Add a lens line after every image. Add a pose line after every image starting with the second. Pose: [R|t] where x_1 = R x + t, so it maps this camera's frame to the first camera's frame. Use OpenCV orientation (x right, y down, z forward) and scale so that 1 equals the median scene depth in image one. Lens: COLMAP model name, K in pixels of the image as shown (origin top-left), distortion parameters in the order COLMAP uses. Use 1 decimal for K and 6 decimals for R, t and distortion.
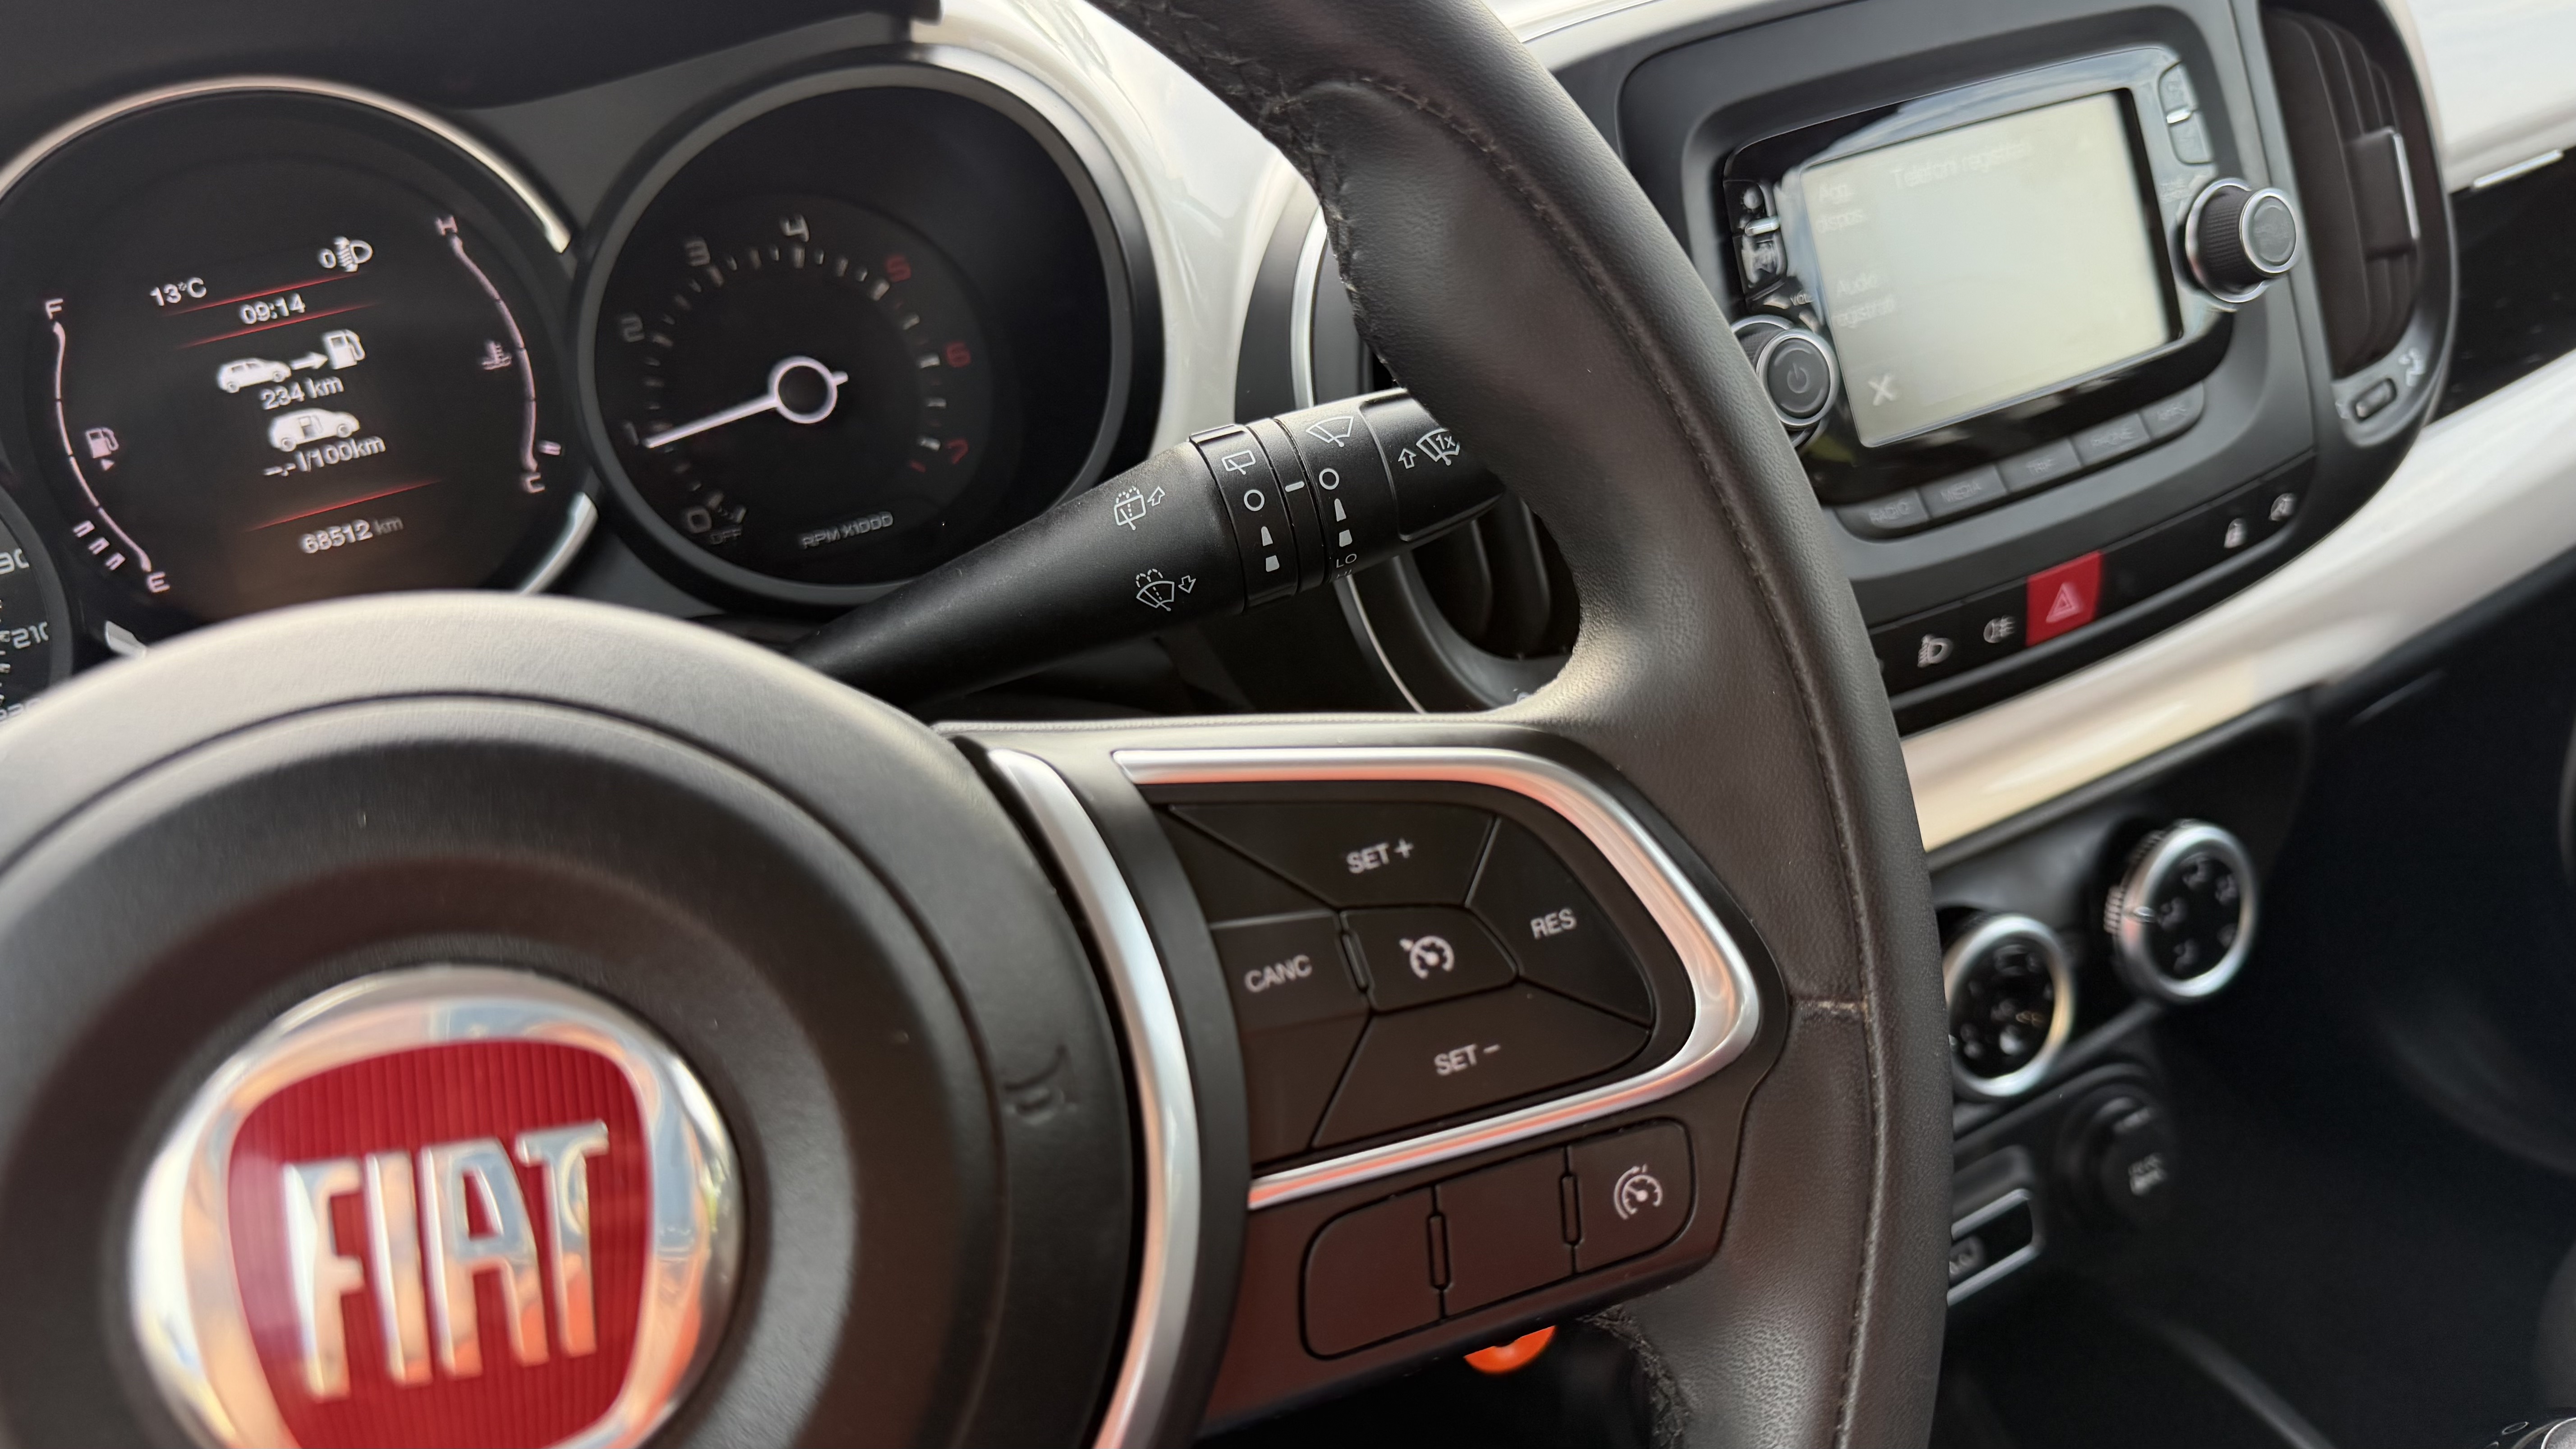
lens RADIAL K [[1809.4, 0, 1270.4], [0, 1809.4, 731.9], [0, 0, 1]] dist [0.049926, -0.063781]
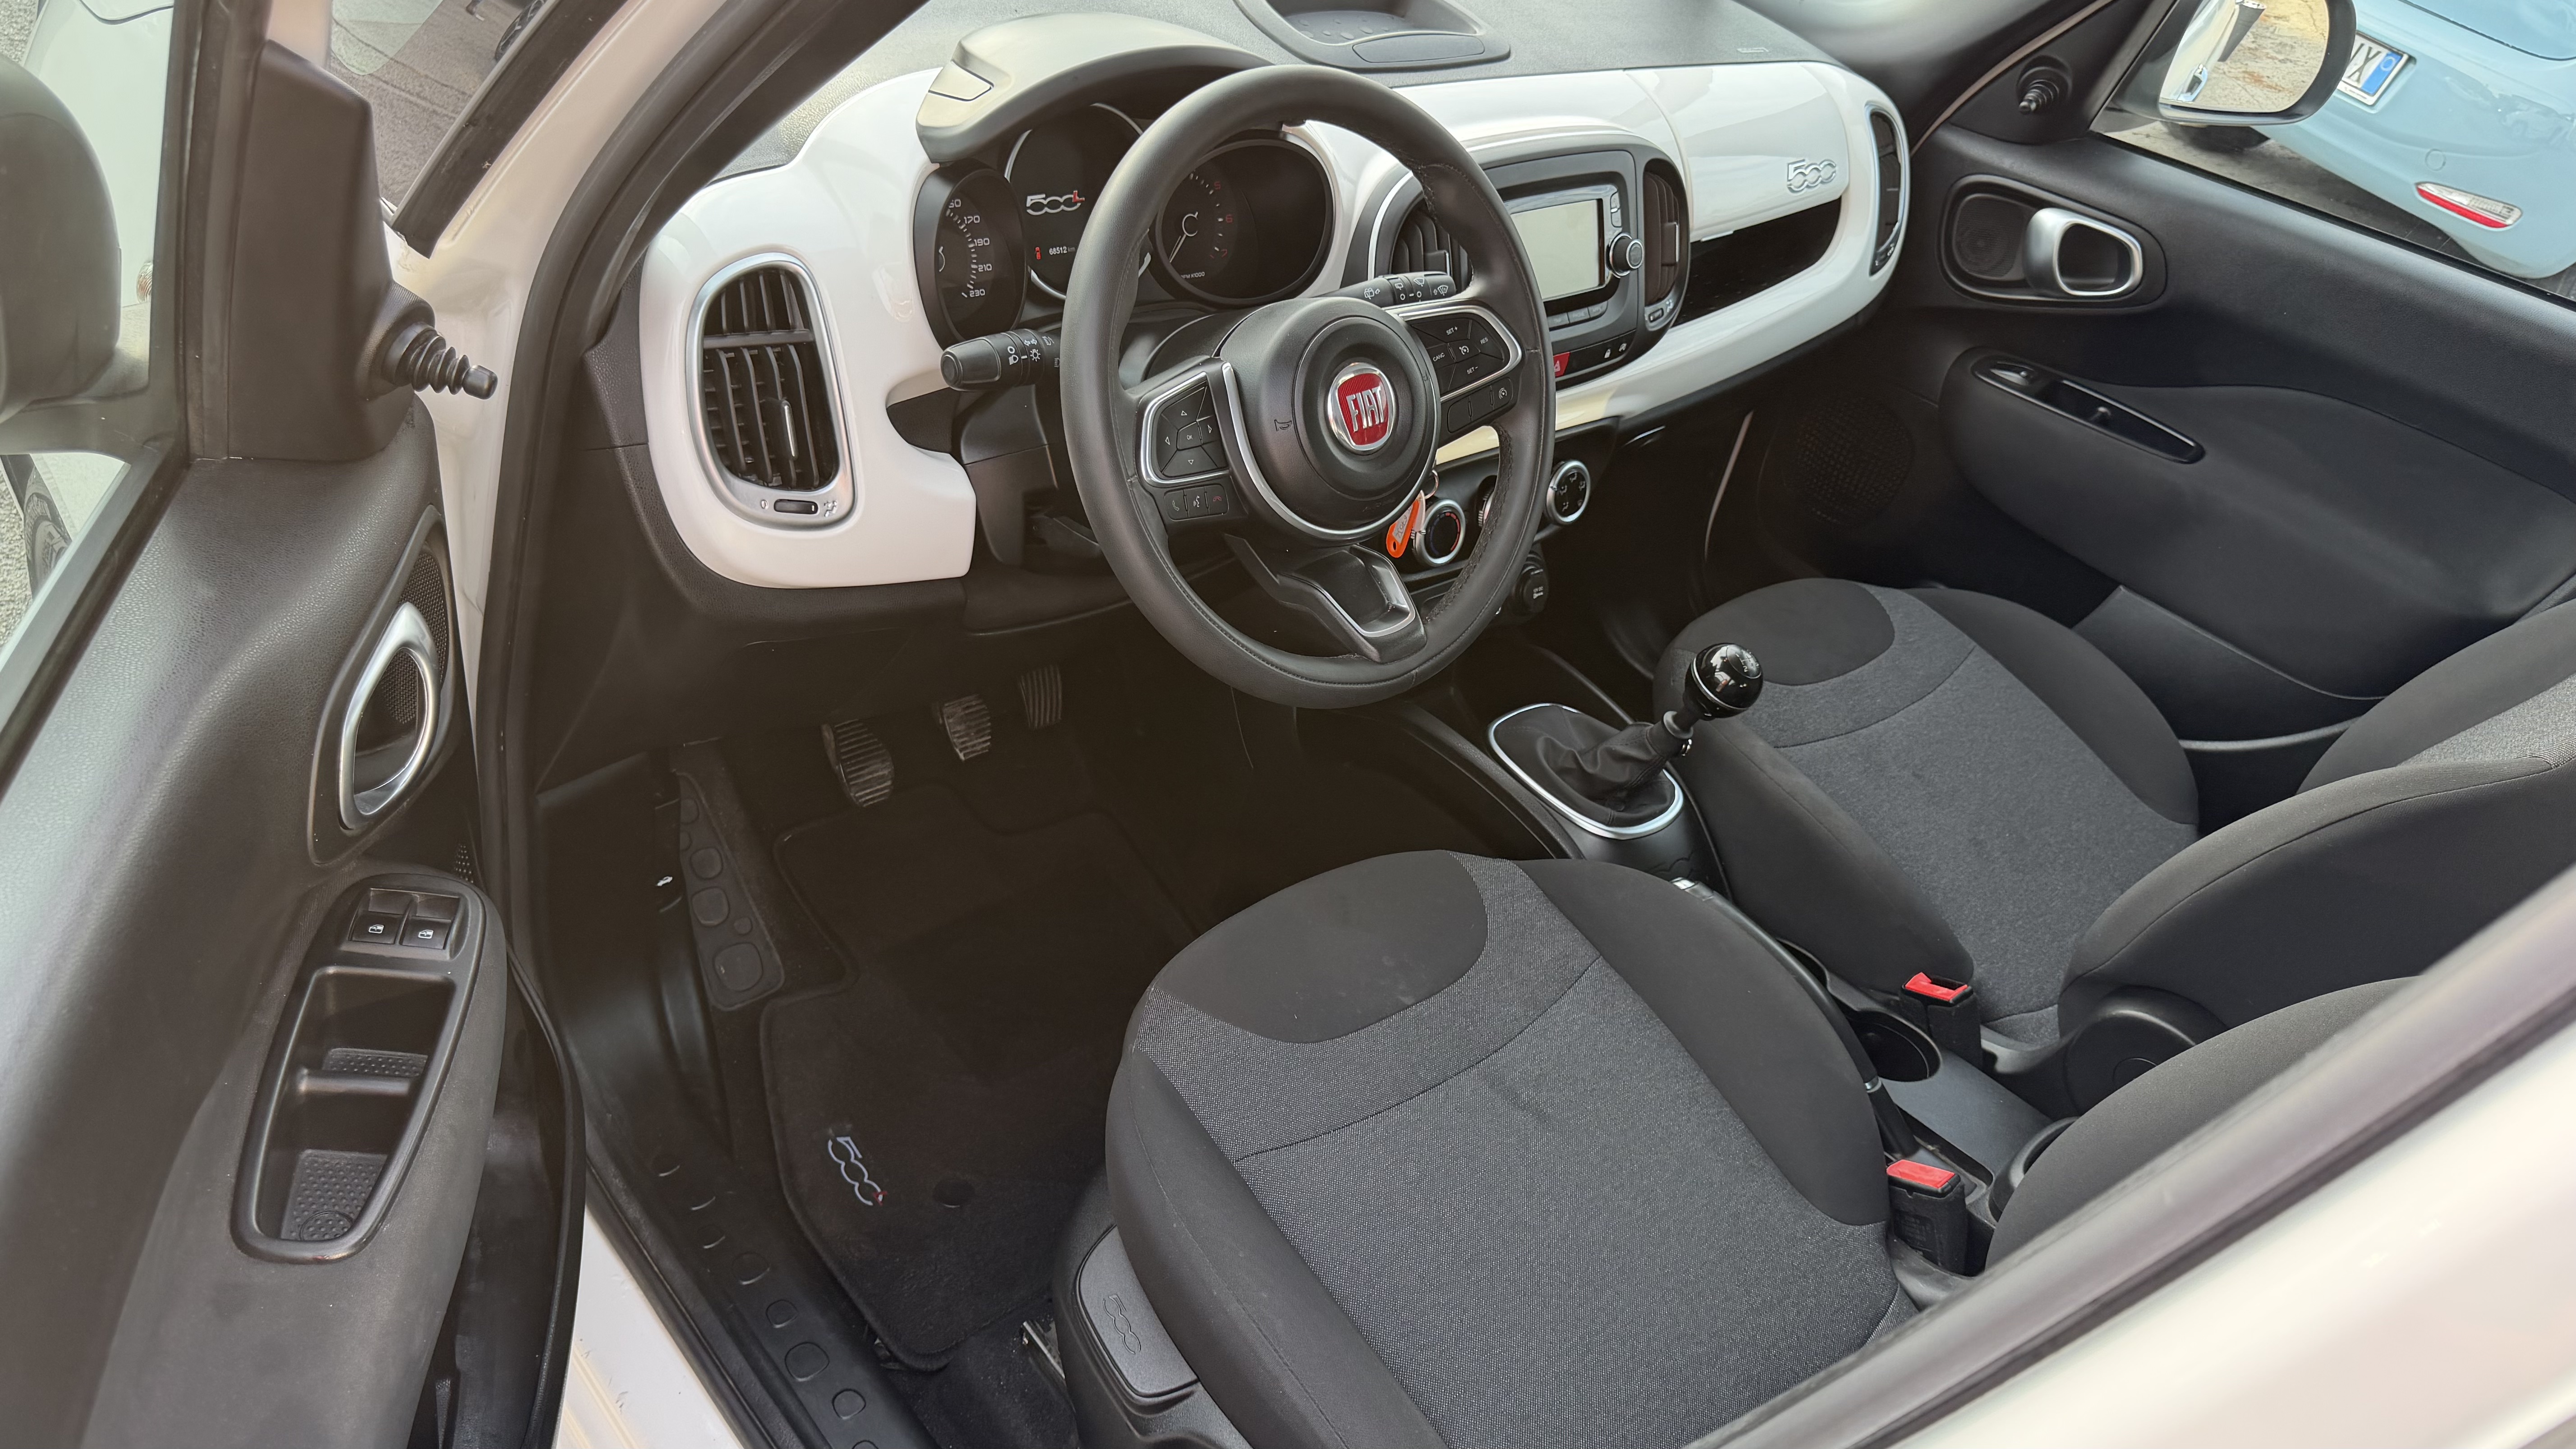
lens RADIAL K [[1809.4, 0, 1267.1], [0, 1809.4, 723.2], [0, 0, 1]] dist [0.049926, -0.063781]
pose [[0.933113, 0.088839, 0.348437, -0.959308], [-0.134016, 0.985106, 0.107727, 0.238222], [-0.333677, -0.147218, 0.931121, -1.643999]]
